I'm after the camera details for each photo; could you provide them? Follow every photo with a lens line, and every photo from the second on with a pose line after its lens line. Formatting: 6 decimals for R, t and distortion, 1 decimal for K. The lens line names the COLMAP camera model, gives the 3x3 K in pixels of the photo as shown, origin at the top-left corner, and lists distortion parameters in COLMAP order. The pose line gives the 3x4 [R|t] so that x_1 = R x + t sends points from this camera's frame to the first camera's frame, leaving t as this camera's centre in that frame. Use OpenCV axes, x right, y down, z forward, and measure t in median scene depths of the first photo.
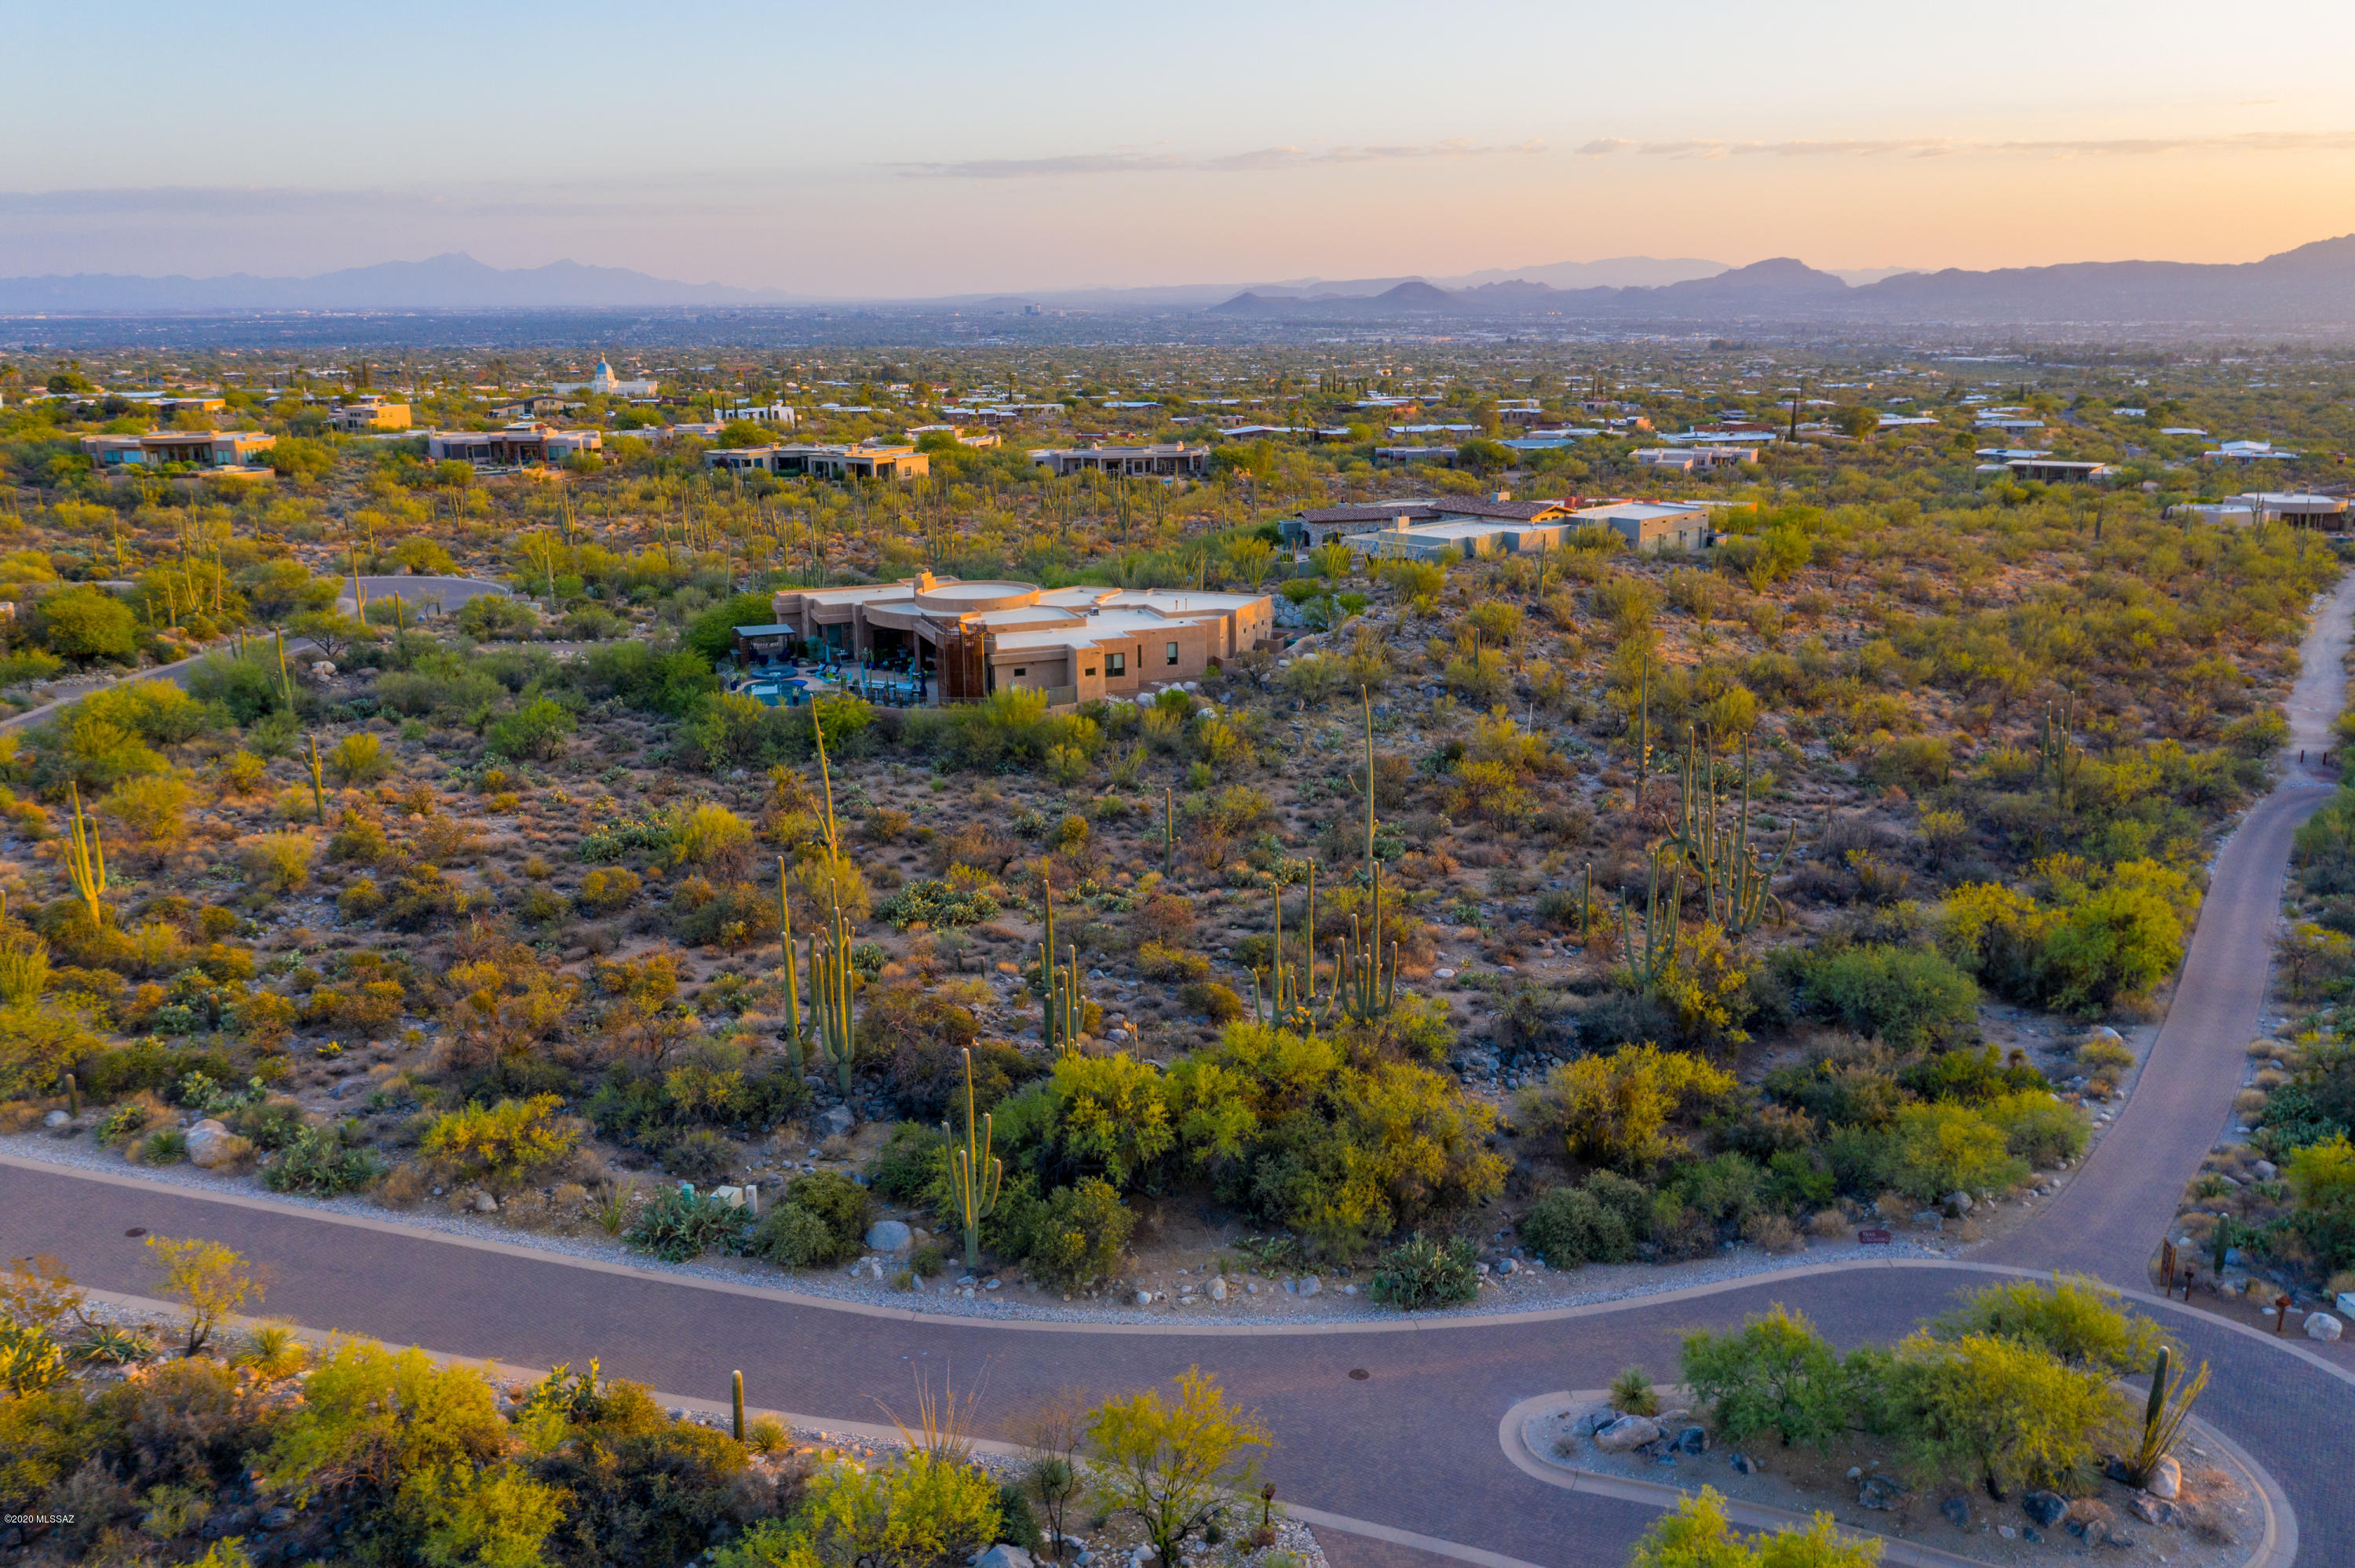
lens RADIAL K [[1864.0, 0, 1170.7], [0, 1864.0, 773.8], [0, 0, 1]] dist [-0.014537, 0.008669]
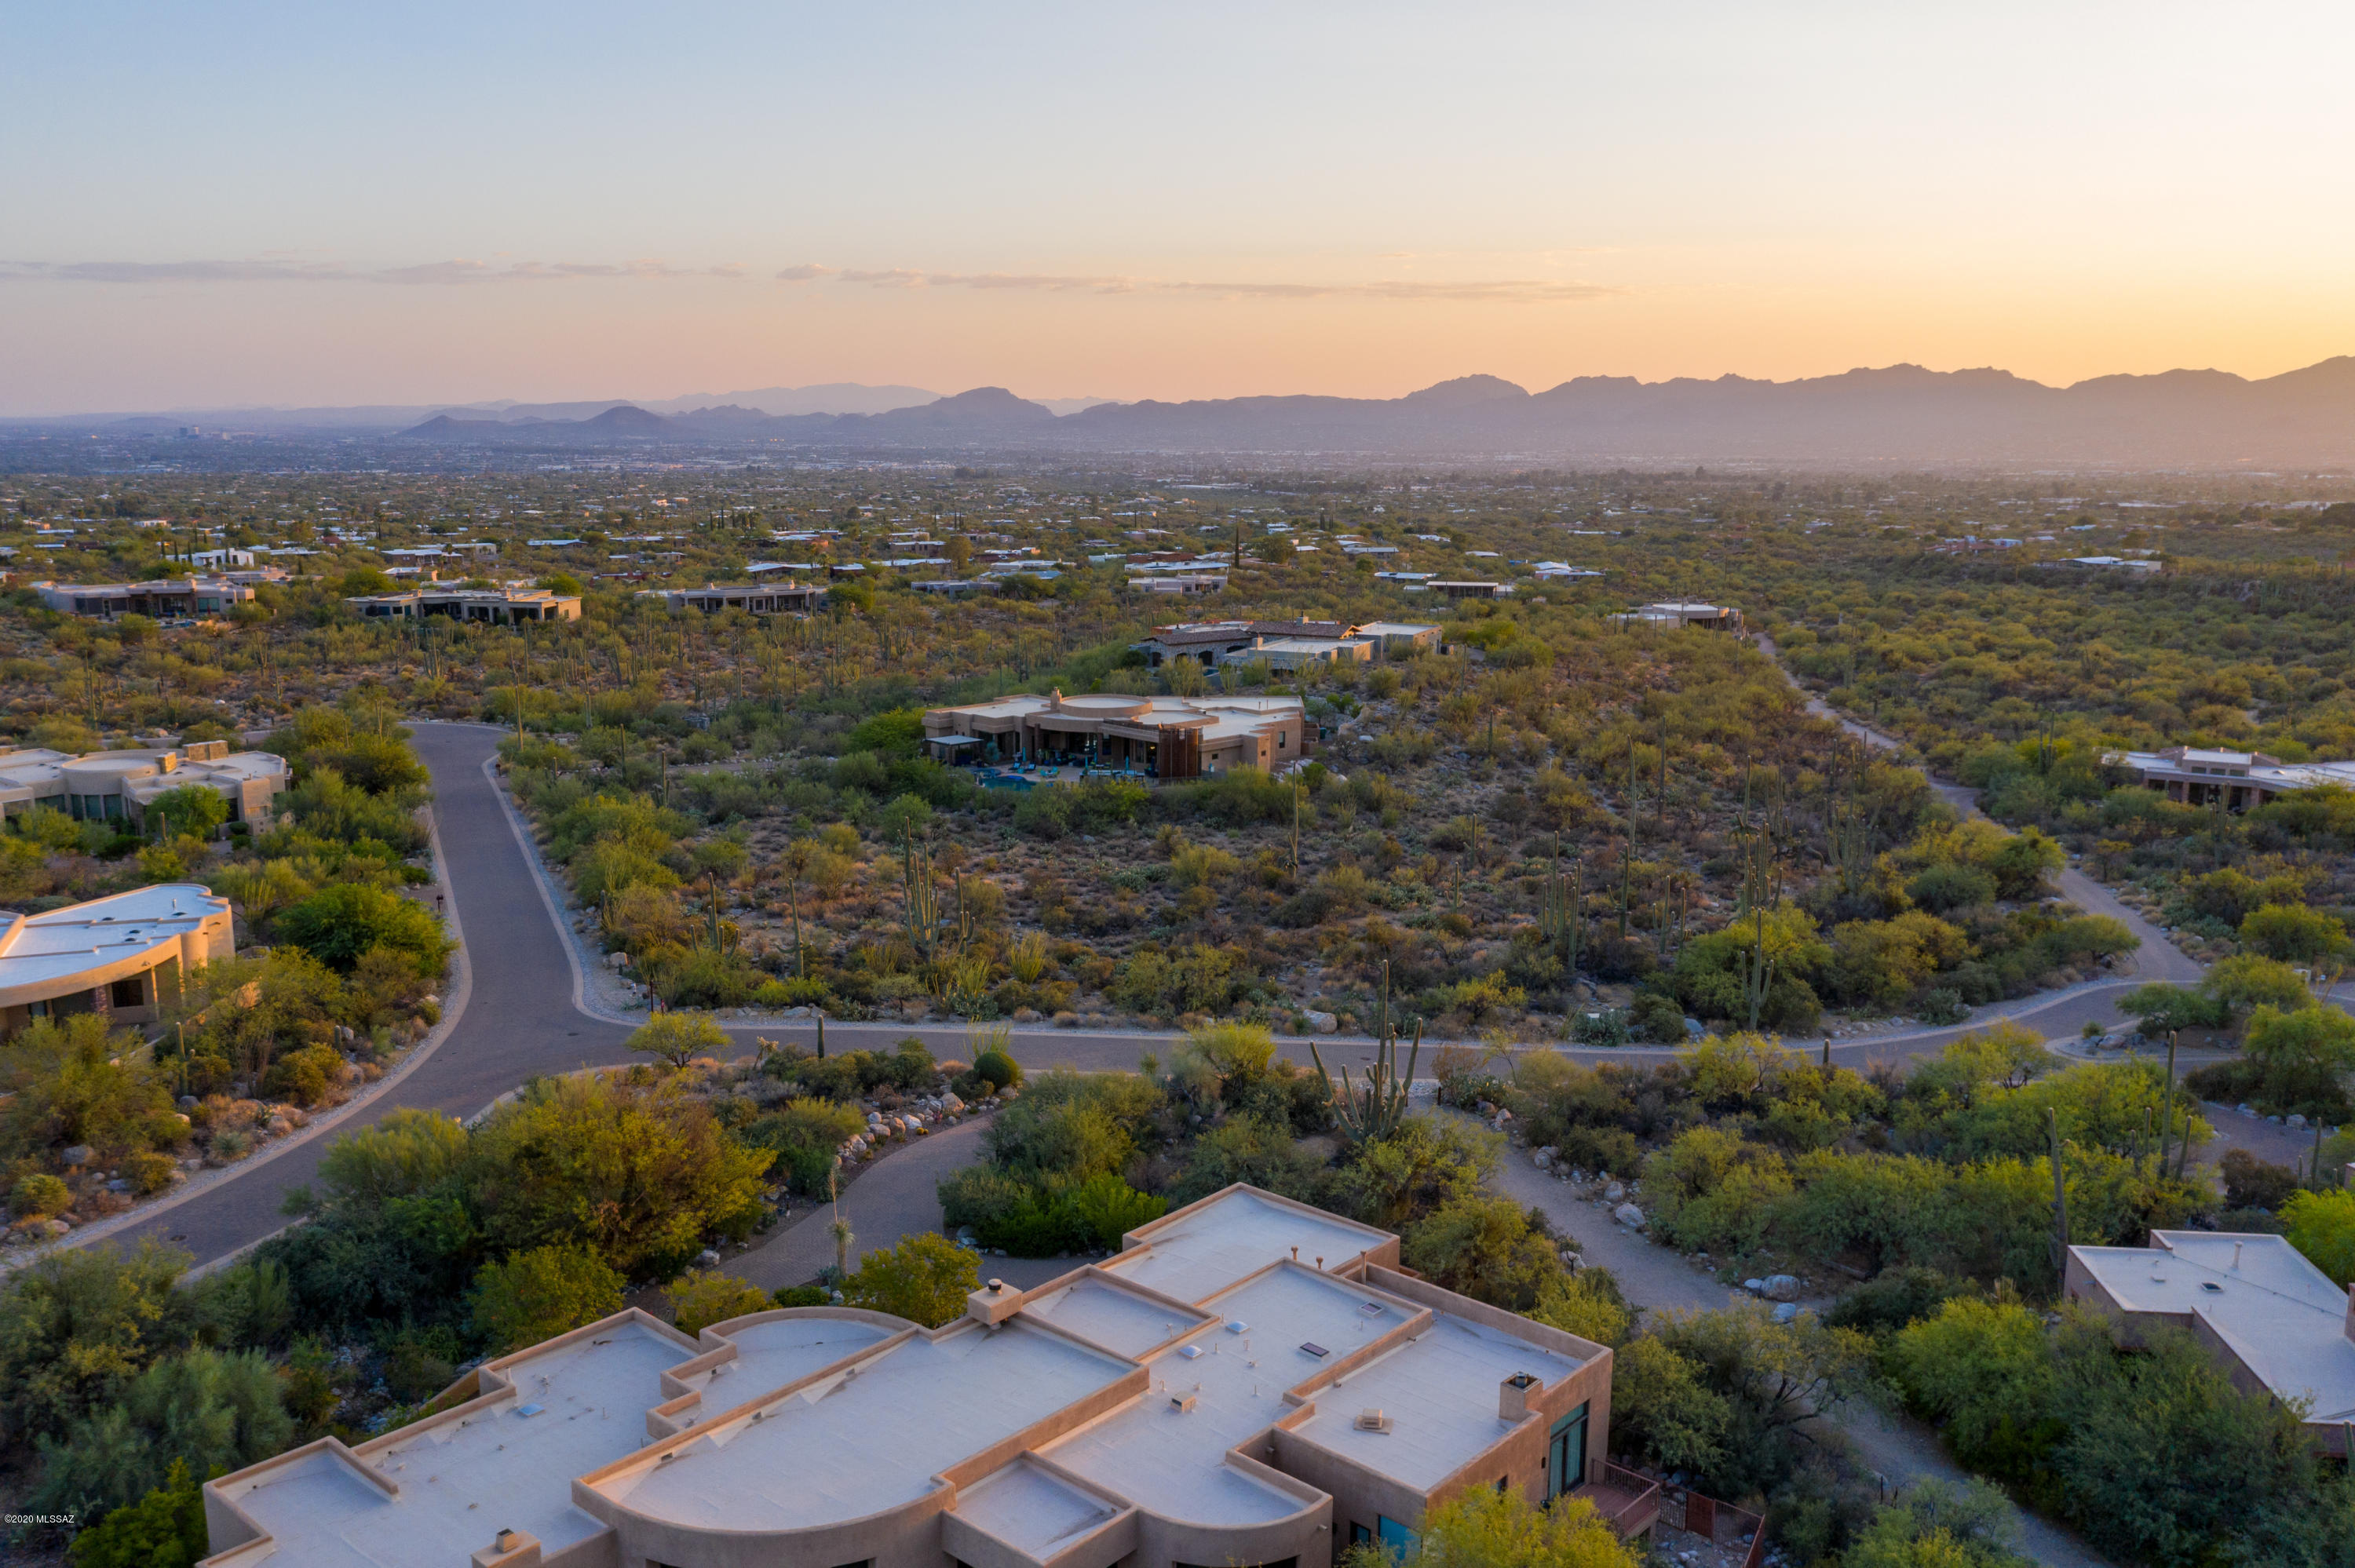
lens RADIAL K [[1945.8, 0, 1126.2], [0, 1945.8, 792.5], [0, 0, 1]] dist [-0.011338, 0.010319]
pose [[0.928969, -0.058605, 0.365488, -0.567608], [0.081363, 0.995568, -0.047165, 0.028198], [-0.361104, 0.073552, 0.929620, -0.244982]]
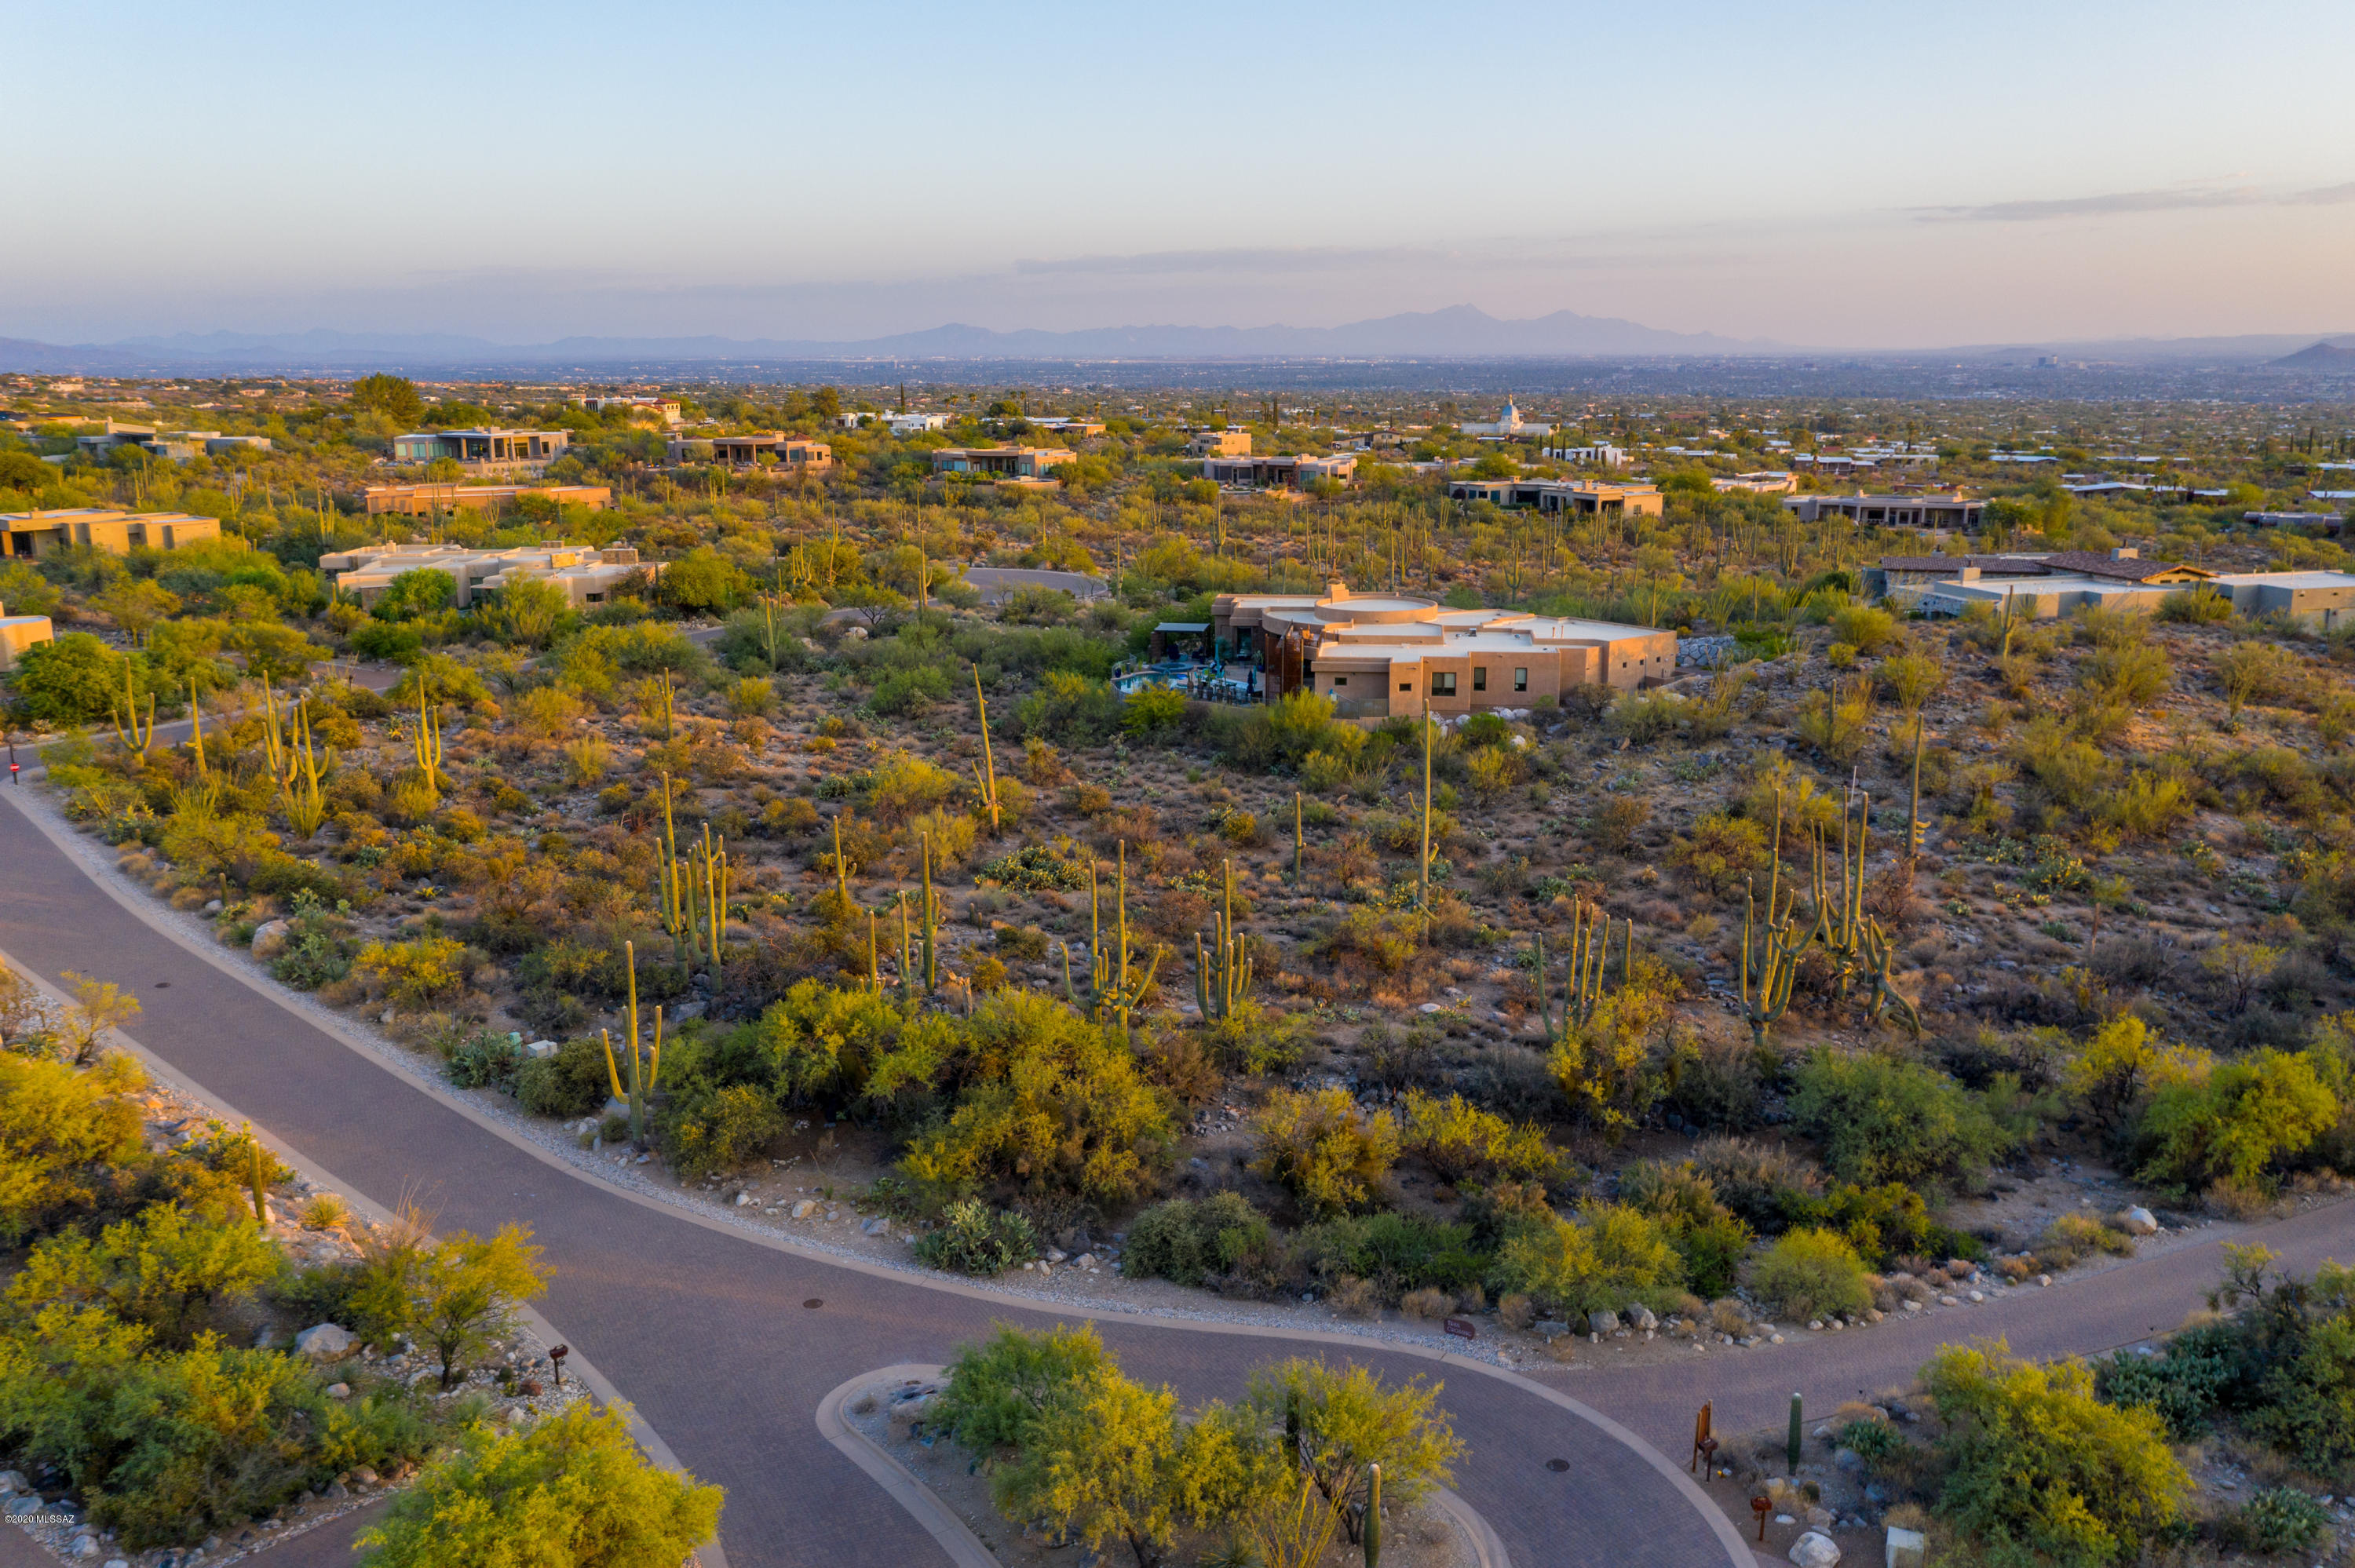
lens RADIAL K [[1864.0, 0, 1170.7], [0, 1864.0, 773.8], [0, 0, 1]] dist [-0.014537, 0.008669]
pose [[0.874221, 0.109959, -0.472913, 0.276522], [-0.121891, 0.992529, 0.005451, 0.000513], [0.469979, 0.052878, 0.881092, 0.063448]]
